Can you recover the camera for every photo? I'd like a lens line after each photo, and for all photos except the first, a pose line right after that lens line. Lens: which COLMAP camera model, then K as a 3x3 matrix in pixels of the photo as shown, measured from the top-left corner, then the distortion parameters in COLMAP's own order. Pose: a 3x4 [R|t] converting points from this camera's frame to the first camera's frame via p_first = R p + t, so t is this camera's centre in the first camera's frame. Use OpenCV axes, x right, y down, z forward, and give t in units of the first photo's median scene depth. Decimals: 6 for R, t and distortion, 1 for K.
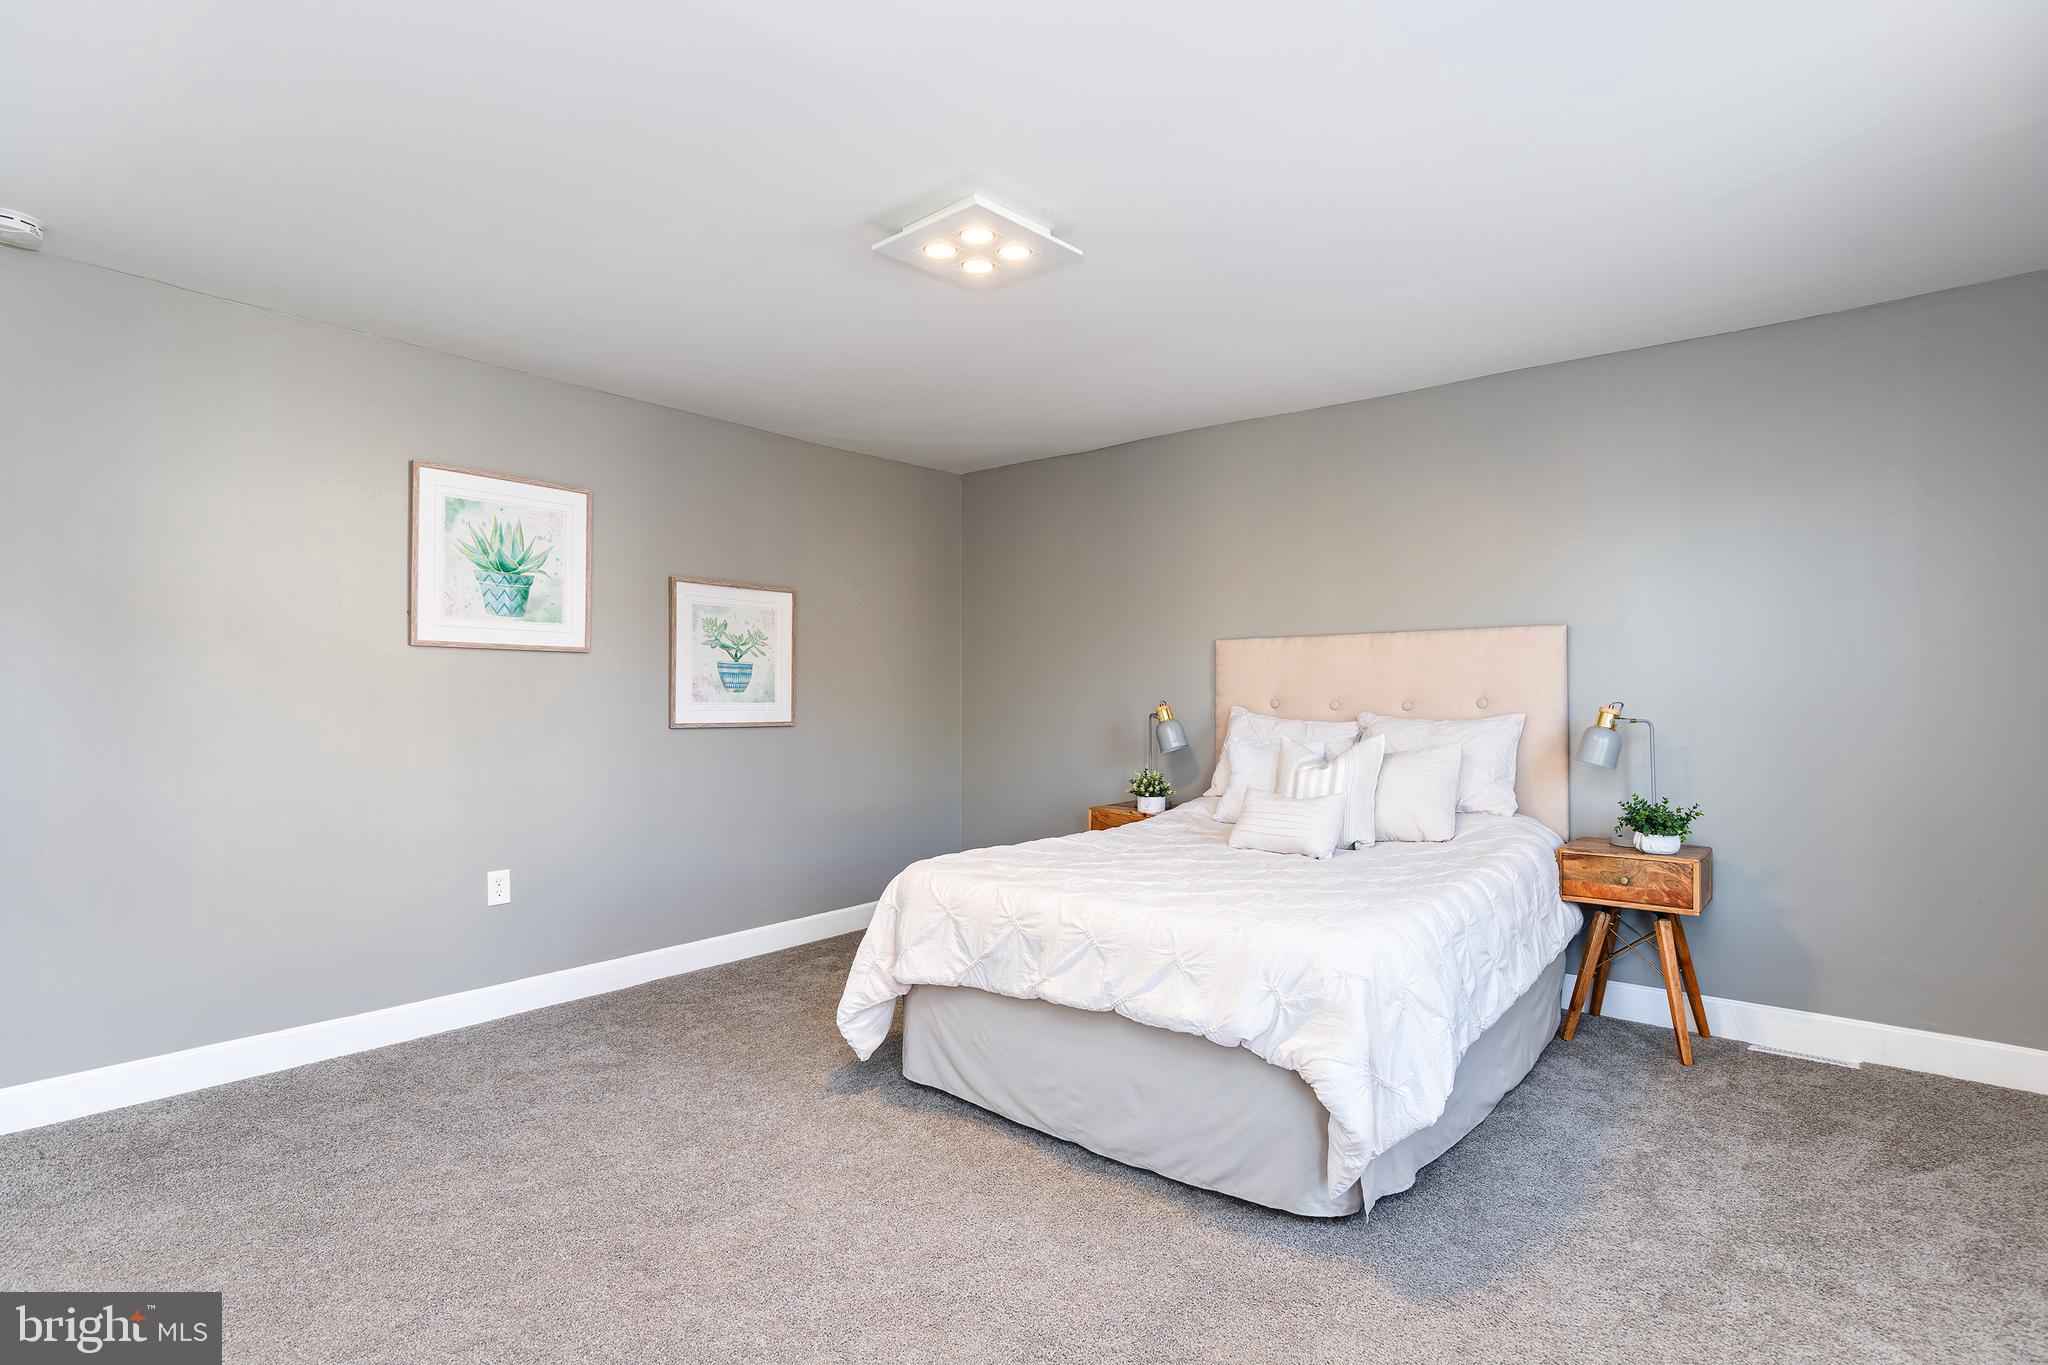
lens RADIAL K [[1022.2, 0, 1032.3], [0, 1022.2, 683.8], [0, 0, 1]] dist [0.000175, 0.000070]
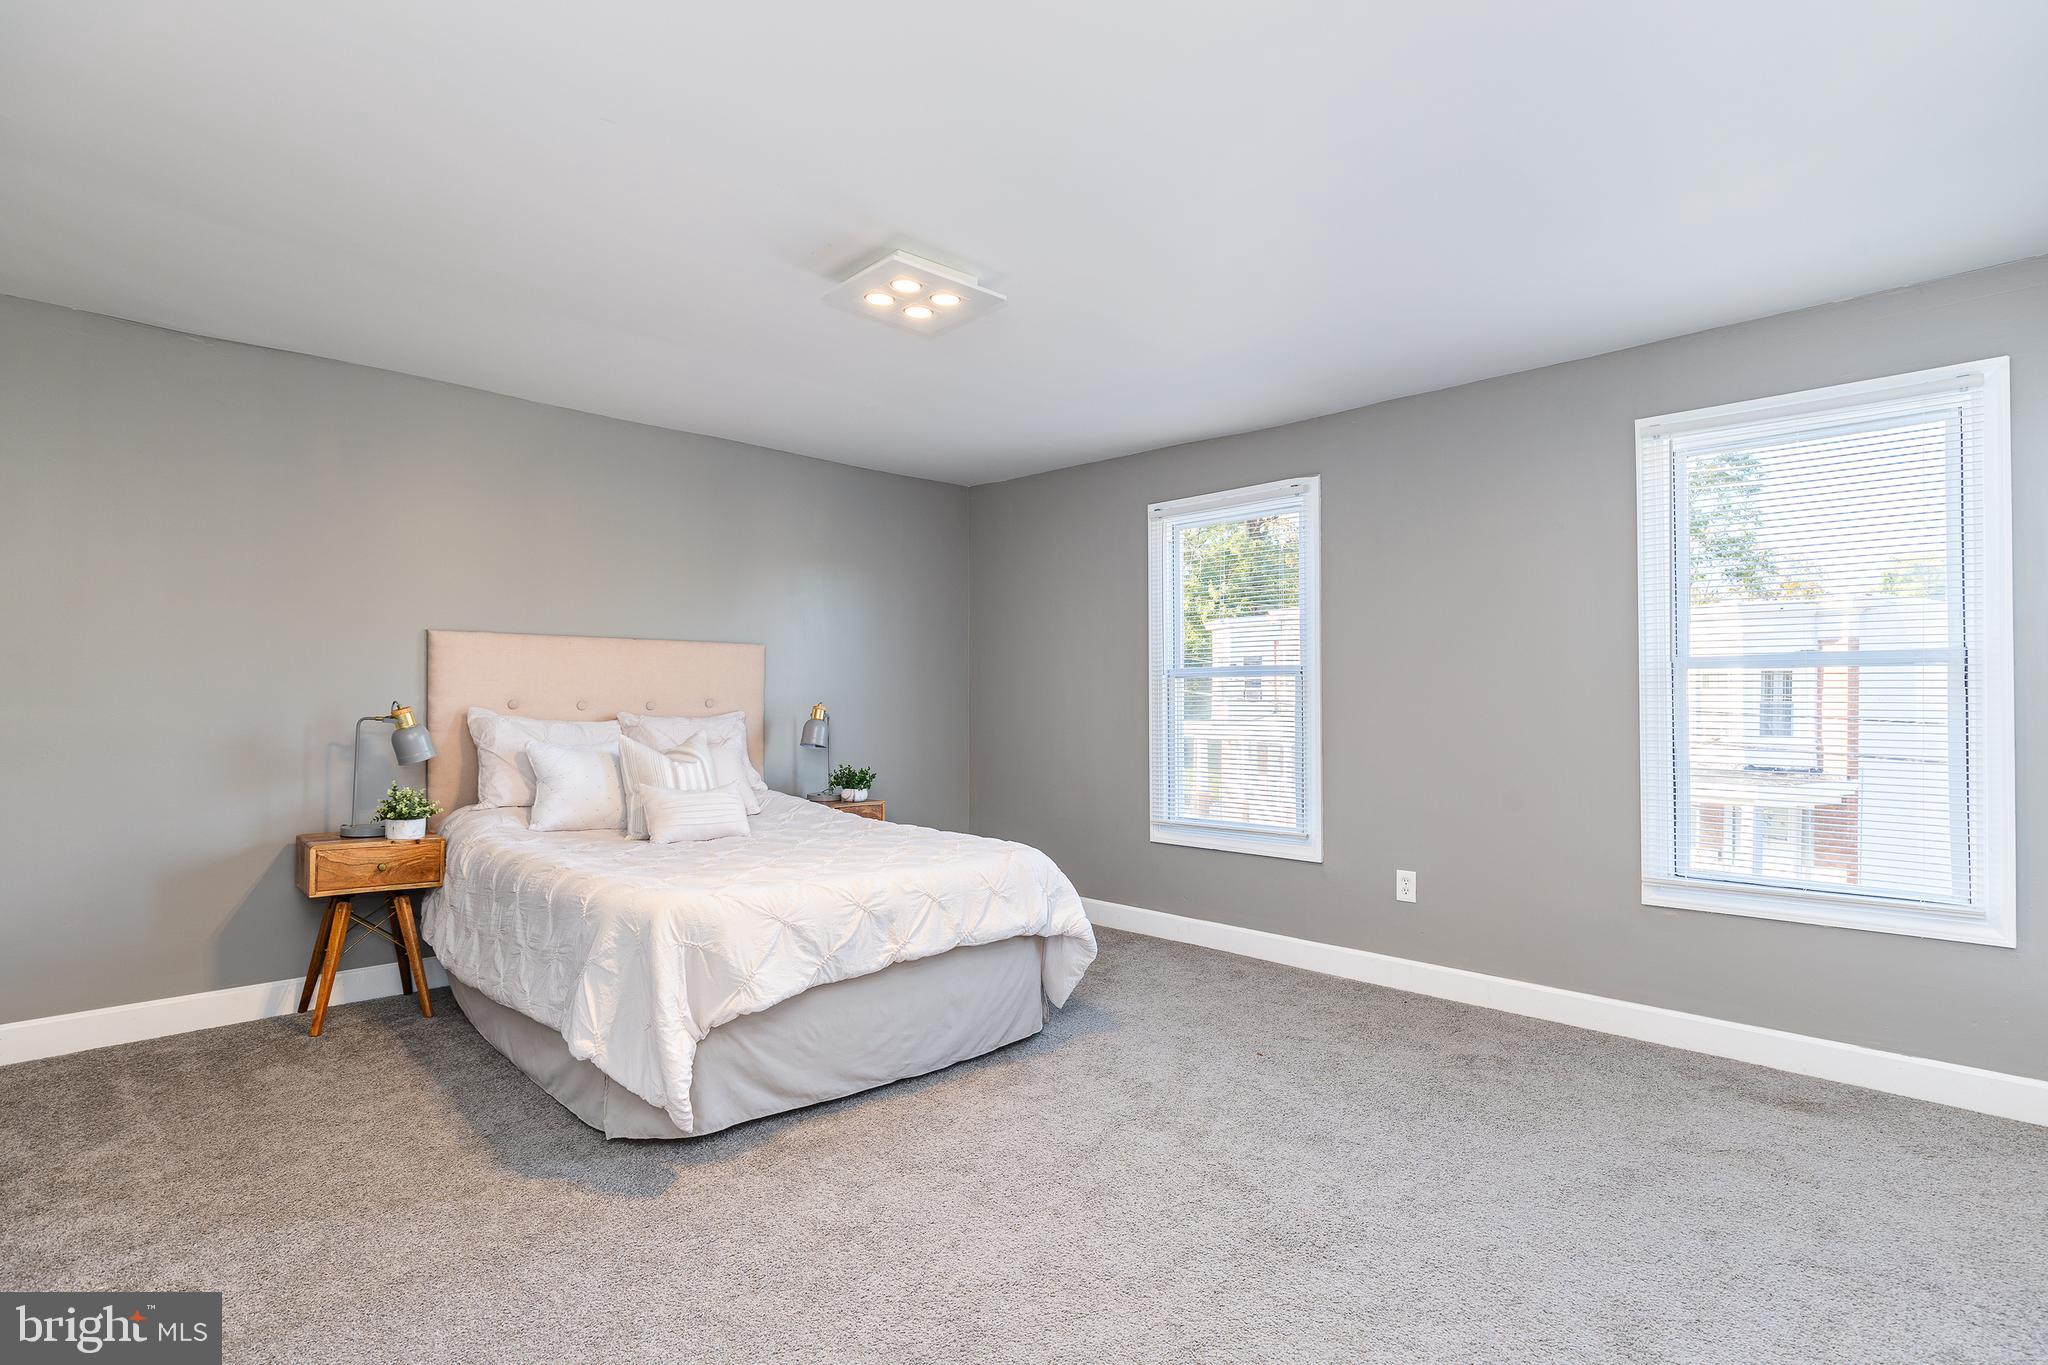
lens RADIAL K [[1022.2, 0, 1032.0], [0, 1022.2, 688.3], [0, 0, 1]] dist [0.000175, 0.000070]
pose [[0.113153, 0.009954, 0.993528, -1.044500], [-0.017388, 0.999817, -0.008037, 0.007113], [-0.993425, -0.016366, 0.113305, 0.680073]]
